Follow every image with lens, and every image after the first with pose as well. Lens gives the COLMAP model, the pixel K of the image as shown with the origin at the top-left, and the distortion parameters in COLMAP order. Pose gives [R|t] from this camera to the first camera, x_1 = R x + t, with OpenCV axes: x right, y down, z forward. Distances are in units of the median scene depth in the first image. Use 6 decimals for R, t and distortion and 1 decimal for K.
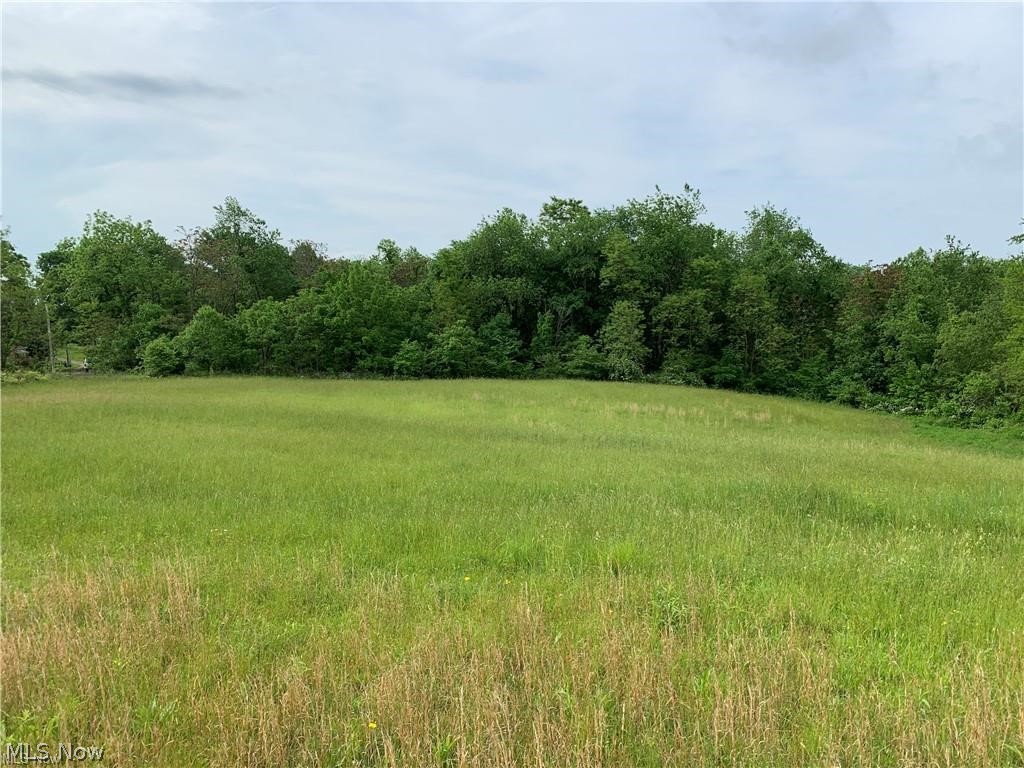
lens RADIAL K [[845.0, 0, 552.6], [0, 845.0, 383.9], [0, 0, 1]] dist [0.064582, -0.069832]
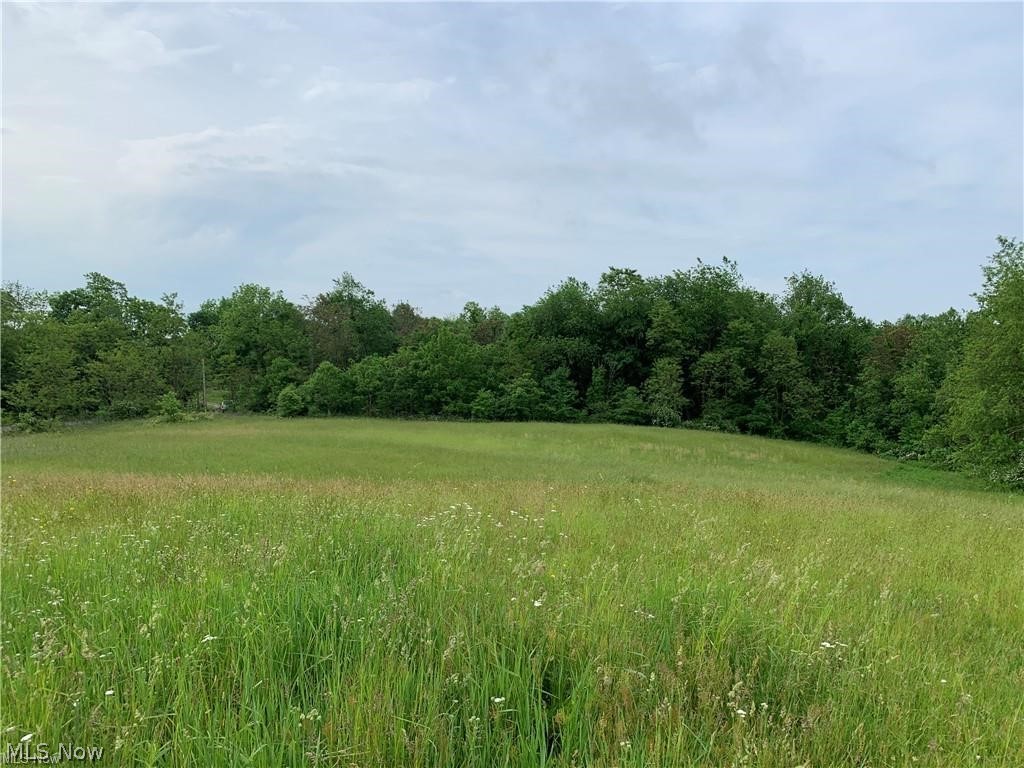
lens RADIAL K [[845.0, 0, 531.3], [0, 845.0, 366.9], [0, 0, 1]] dist [0.064582, -0.069832]
pose [[0.991537, 0.005764, -0.129693, 0.049412], [-0.015264, 0.997261, -0.072377, 0.002200], [0.128920, 0.073744, 0.988909, -0.175425]]
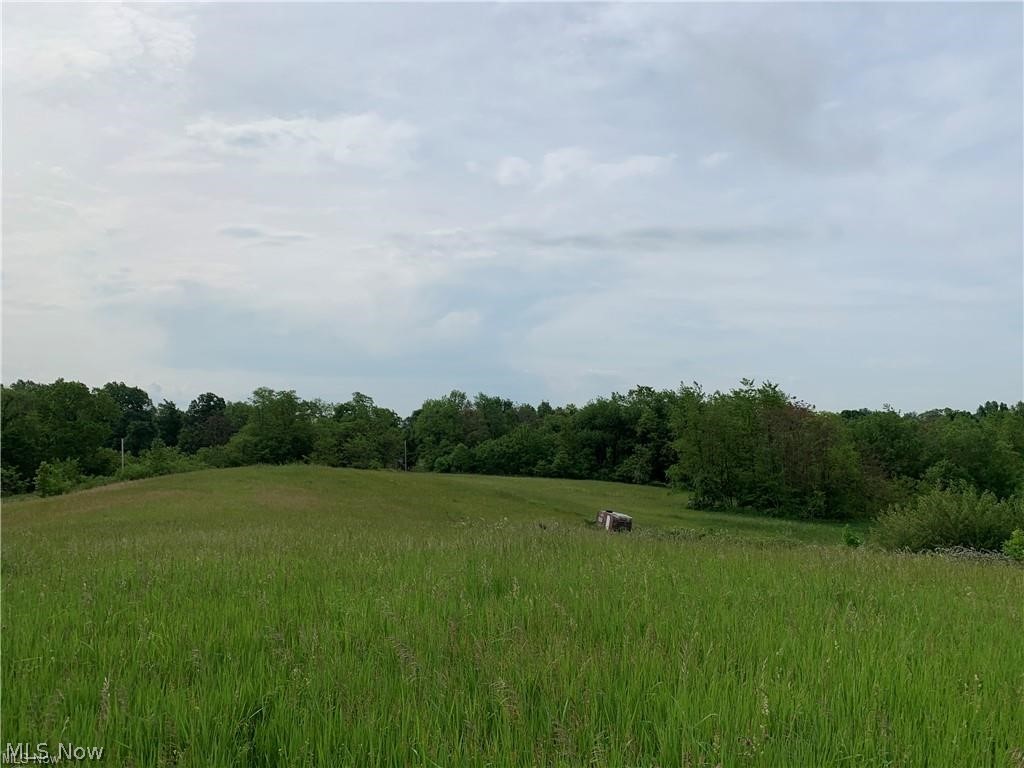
lens RADIAL K [[845.0, 0, 514.0], [0, 845.0, 382.6], [0, 0, 1]] dist [0.064582, -0.069832]
pose [[0.891813, -0.014175, -0.452183, 0.683445], [-0.046974, 0.991205, -0.123717, 0.020245], [0.449960, 0.131573, 0.883303, -0.880456]]
